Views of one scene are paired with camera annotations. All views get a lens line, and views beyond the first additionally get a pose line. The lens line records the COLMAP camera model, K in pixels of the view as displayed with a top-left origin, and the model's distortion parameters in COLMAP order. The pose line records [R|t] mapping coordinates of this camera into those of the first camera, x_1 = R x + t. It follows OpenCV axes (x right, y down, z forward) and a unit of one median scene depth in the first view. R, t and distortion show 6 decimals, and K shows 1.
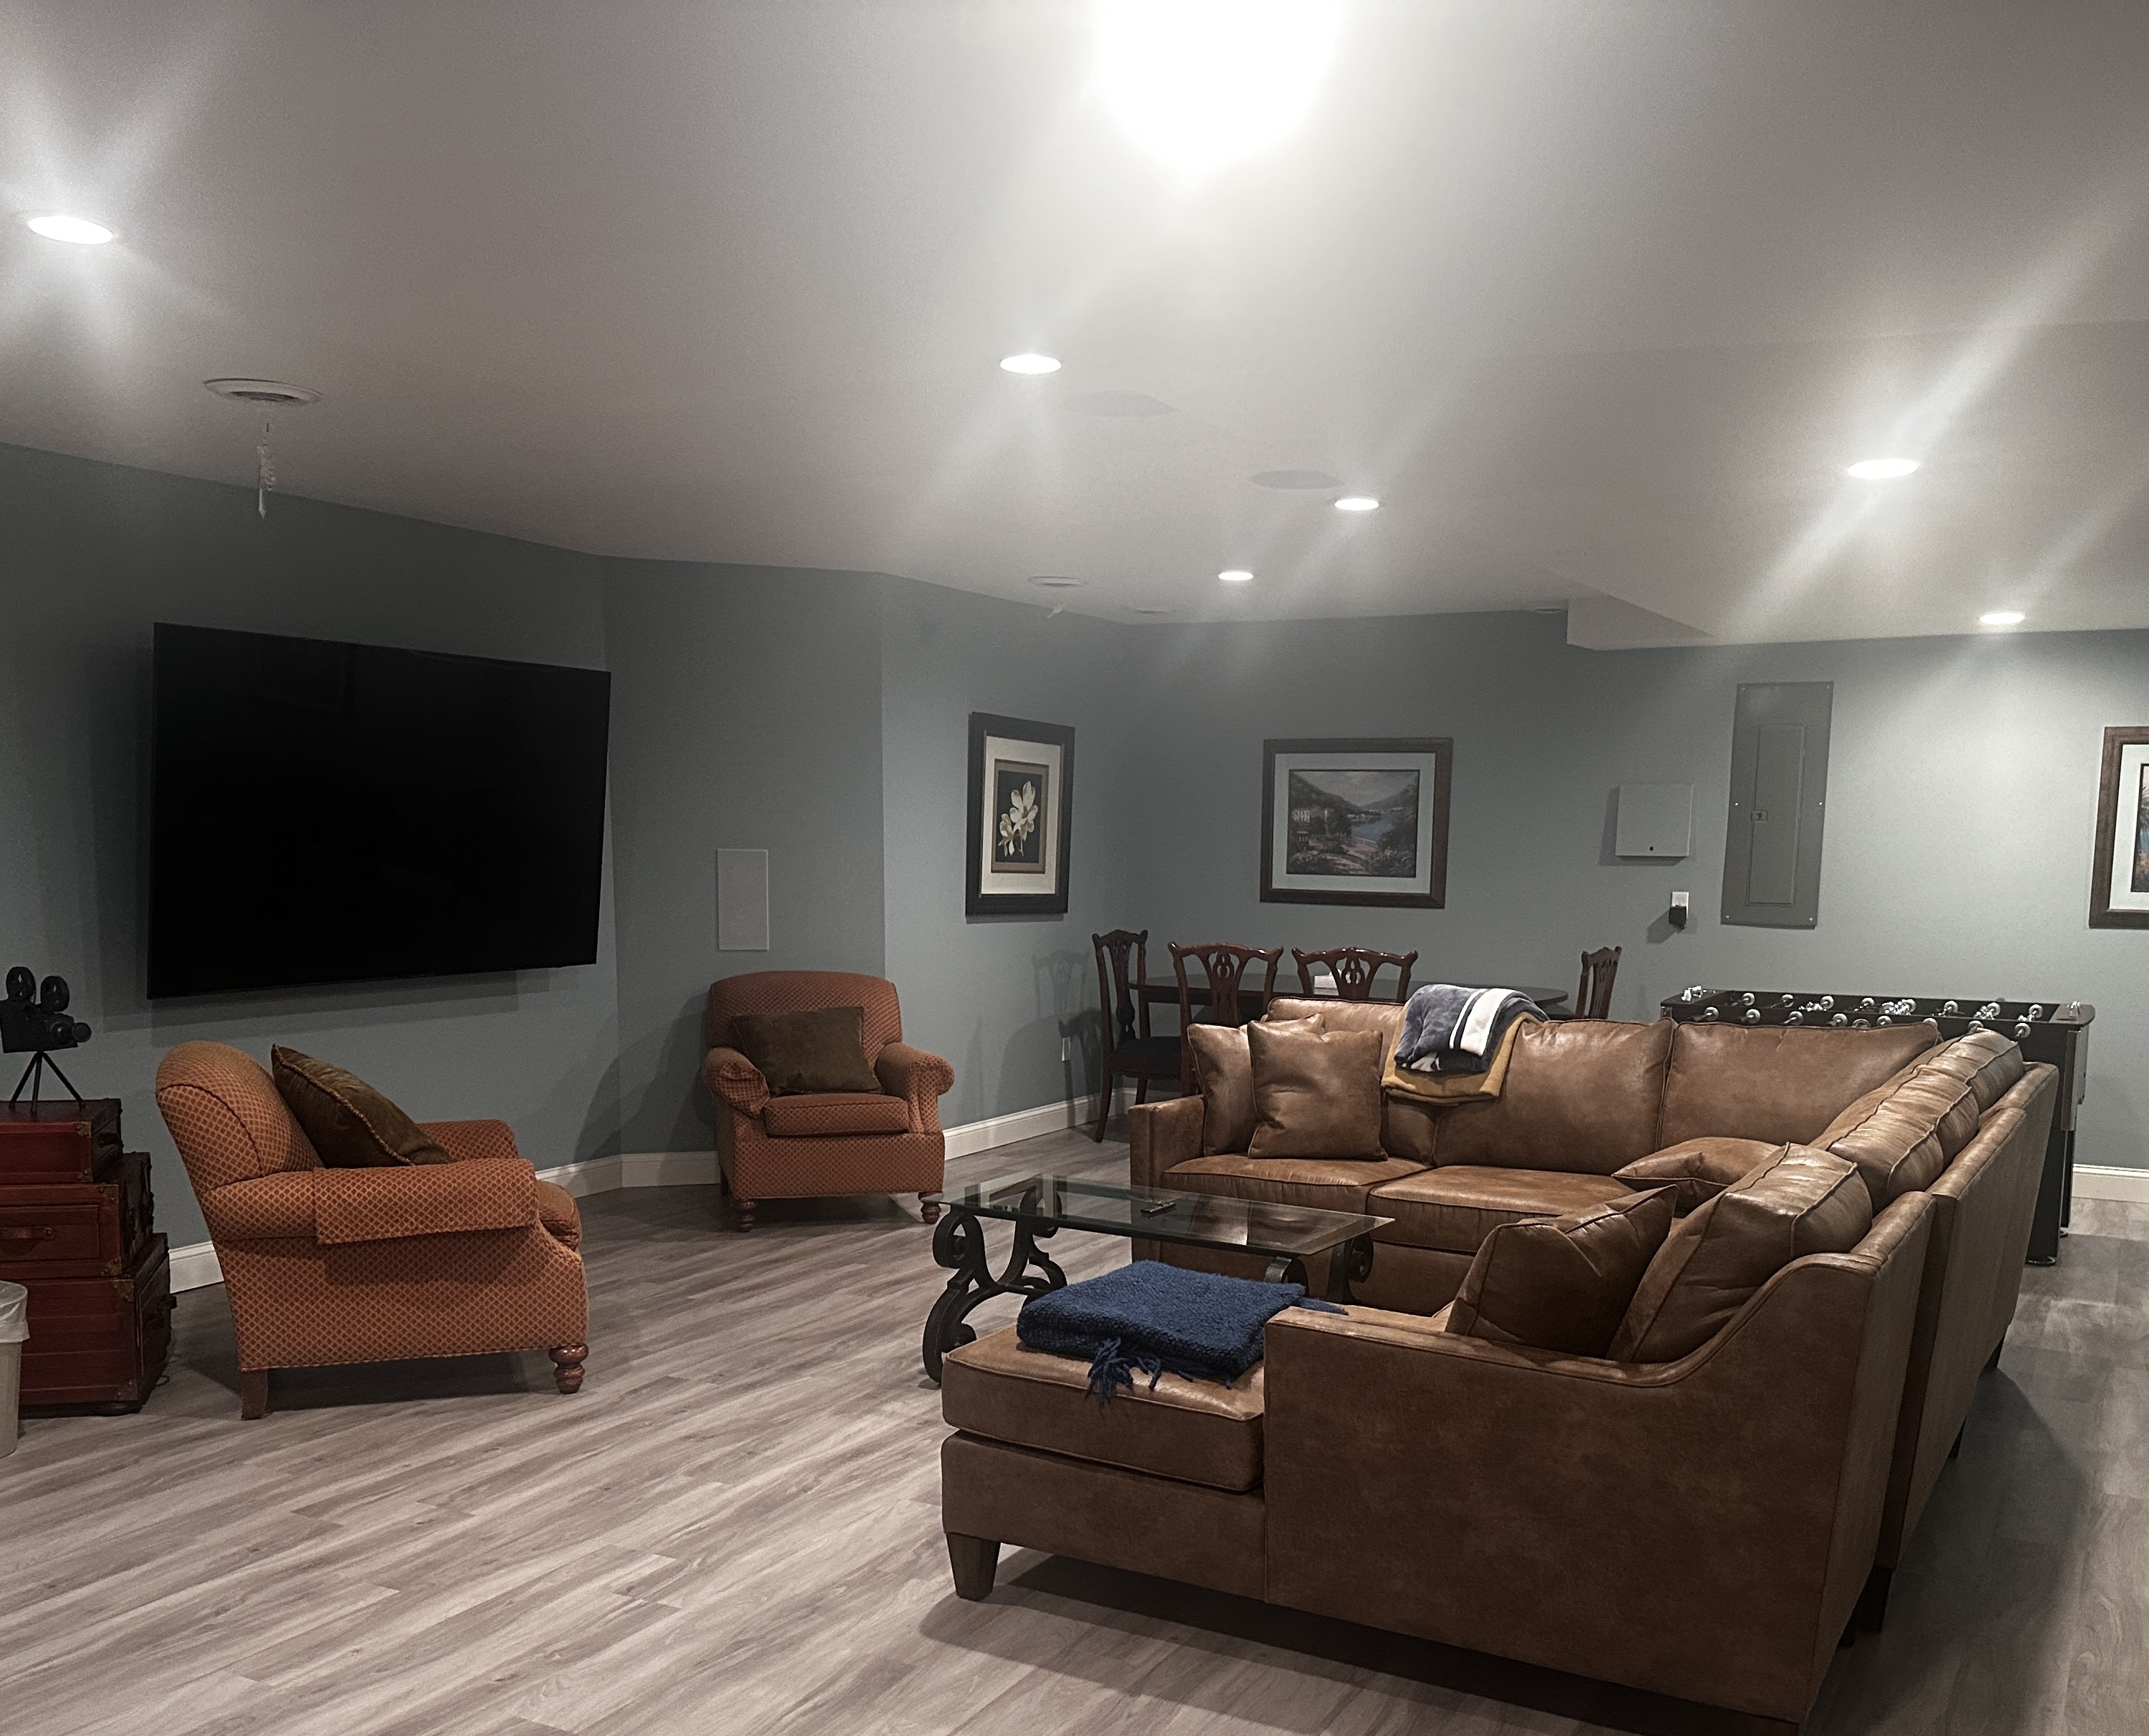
lens RADIAL K [[2042.6, 0, 1074.5], [0, 2042.6, 868.0], [0, 0, 1]] dist [0.072849, -0.003297]
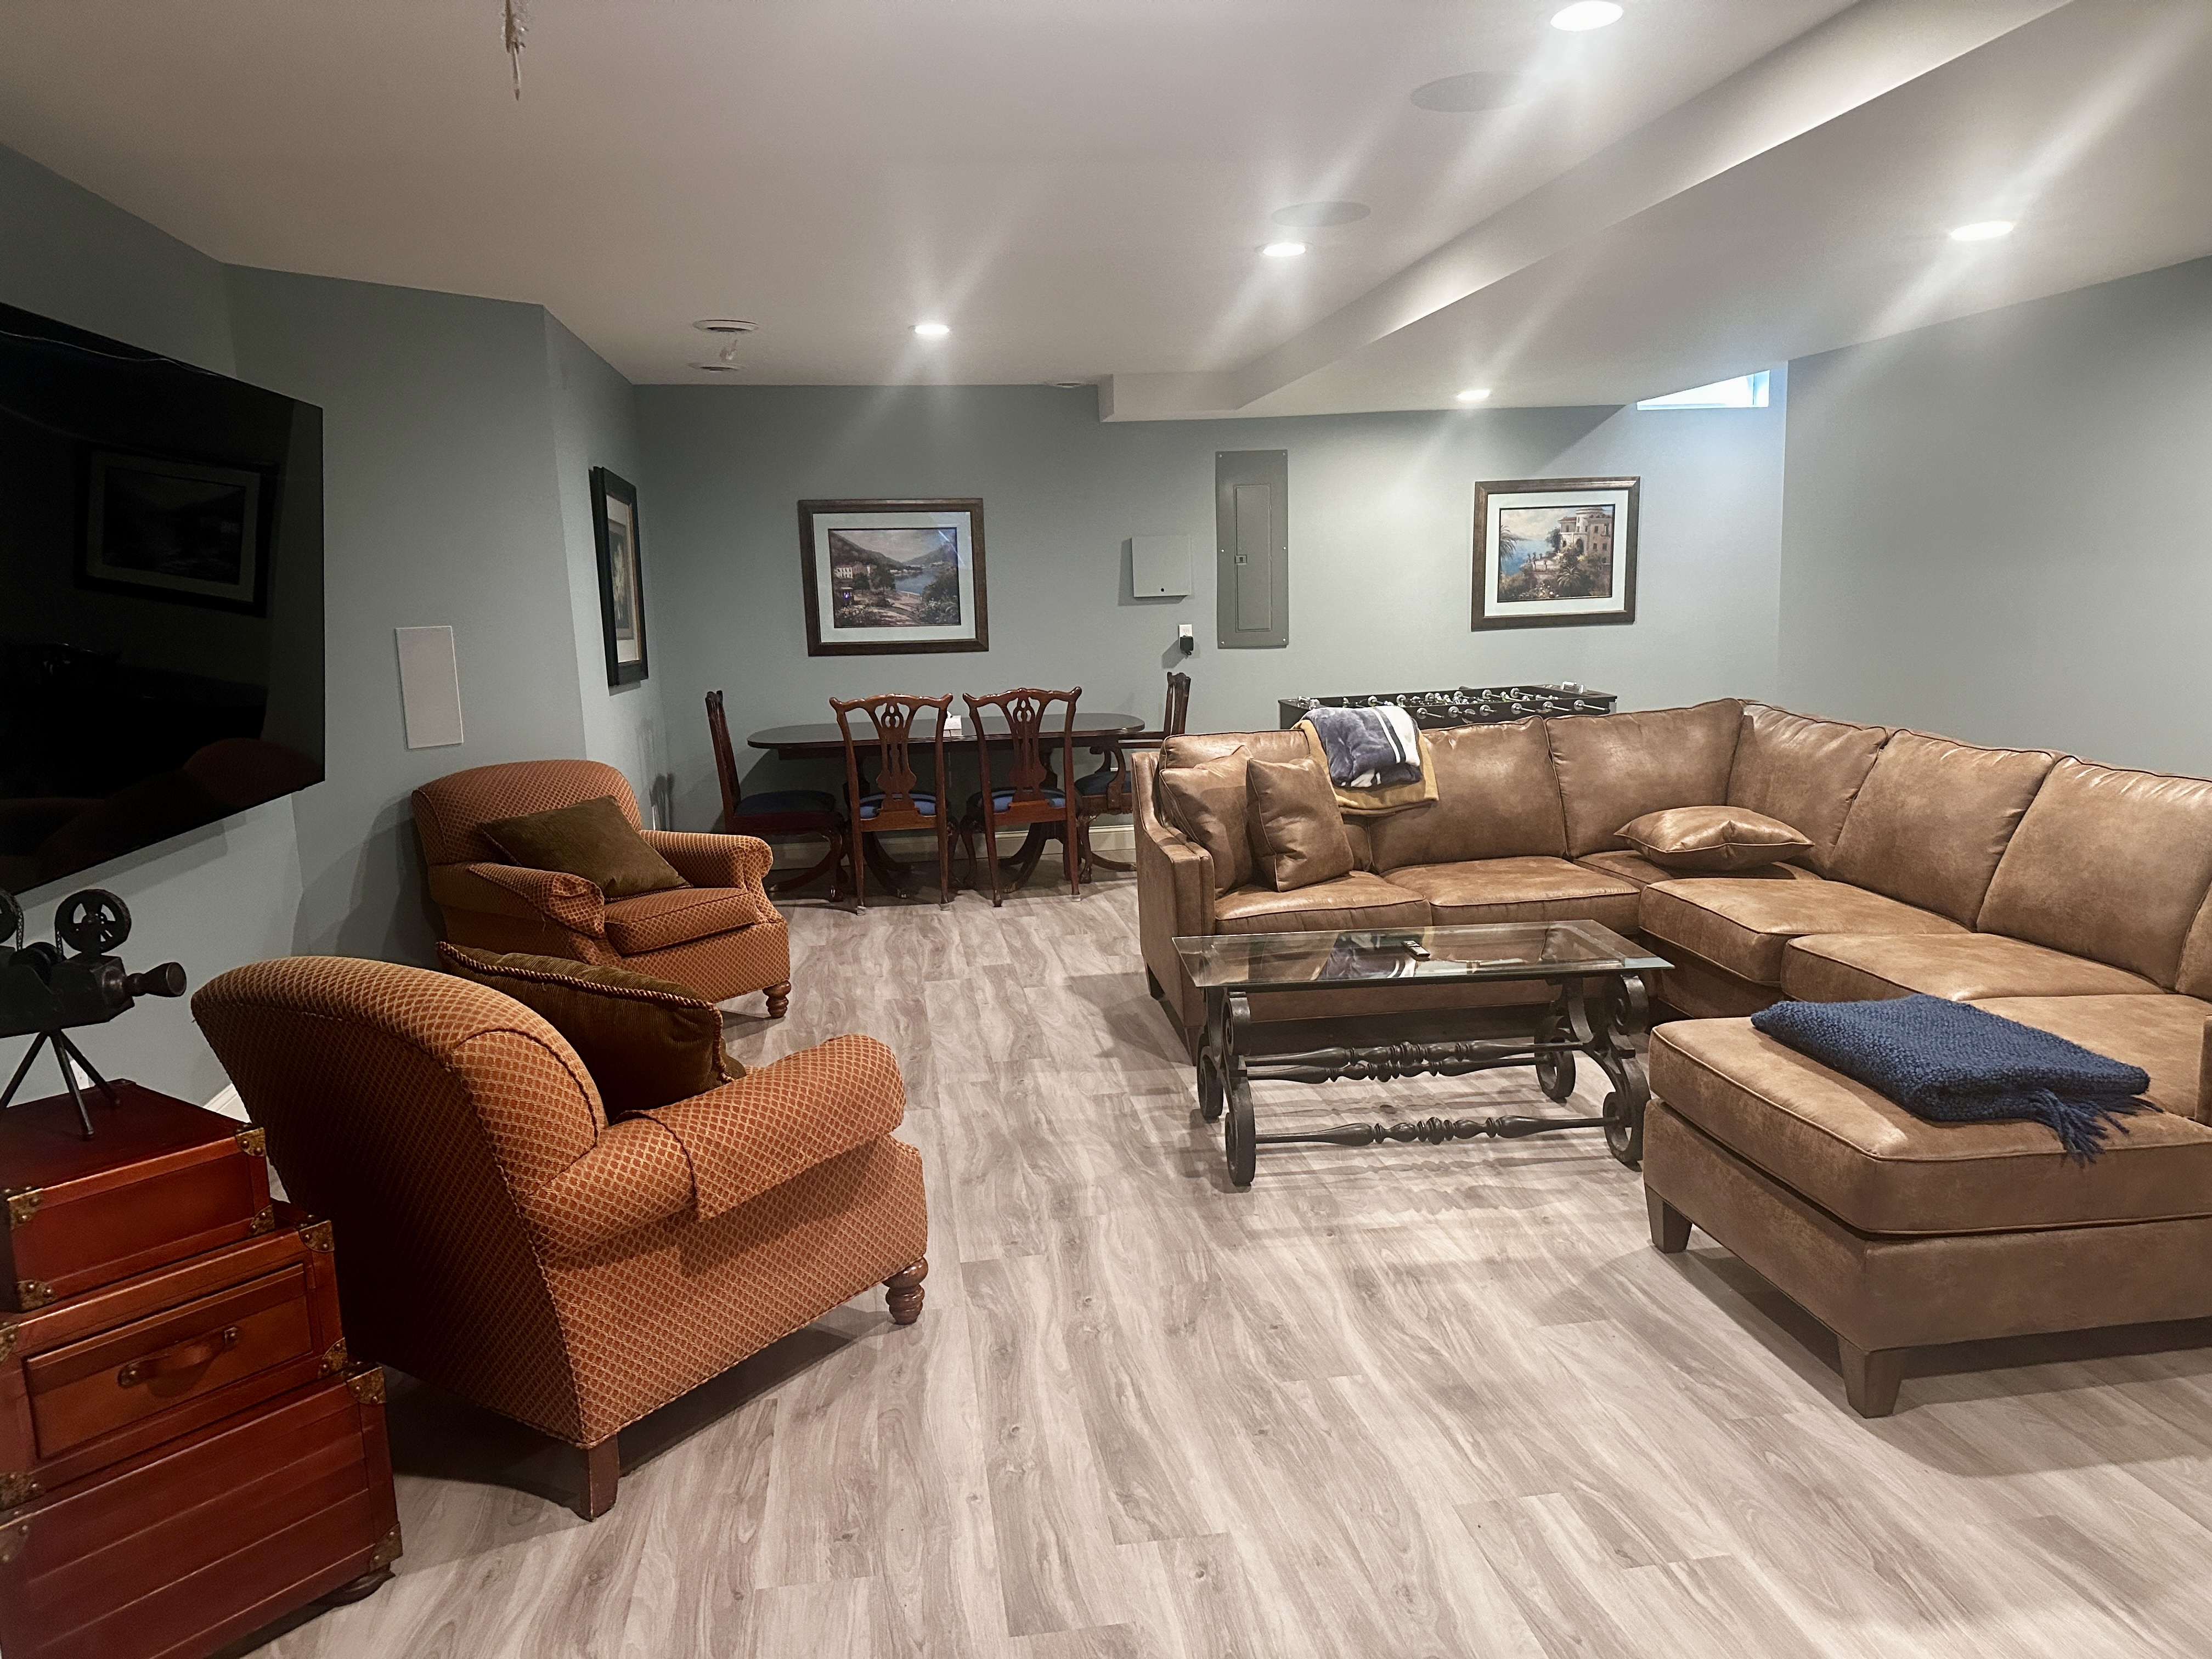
lens RADIAL K [[1517.6, 0, 1106.0], [0, 1517.6, 829.5], [0, 0, 1]] dist [0.002548, -0.002825]
pose [[0.798086, -0.133266, 0.587621, -0.301241], [0.054783, 0.987244, 0.149492, -0.004860], [-0.600048, -0.087115, 0.795207, 0.316371]]
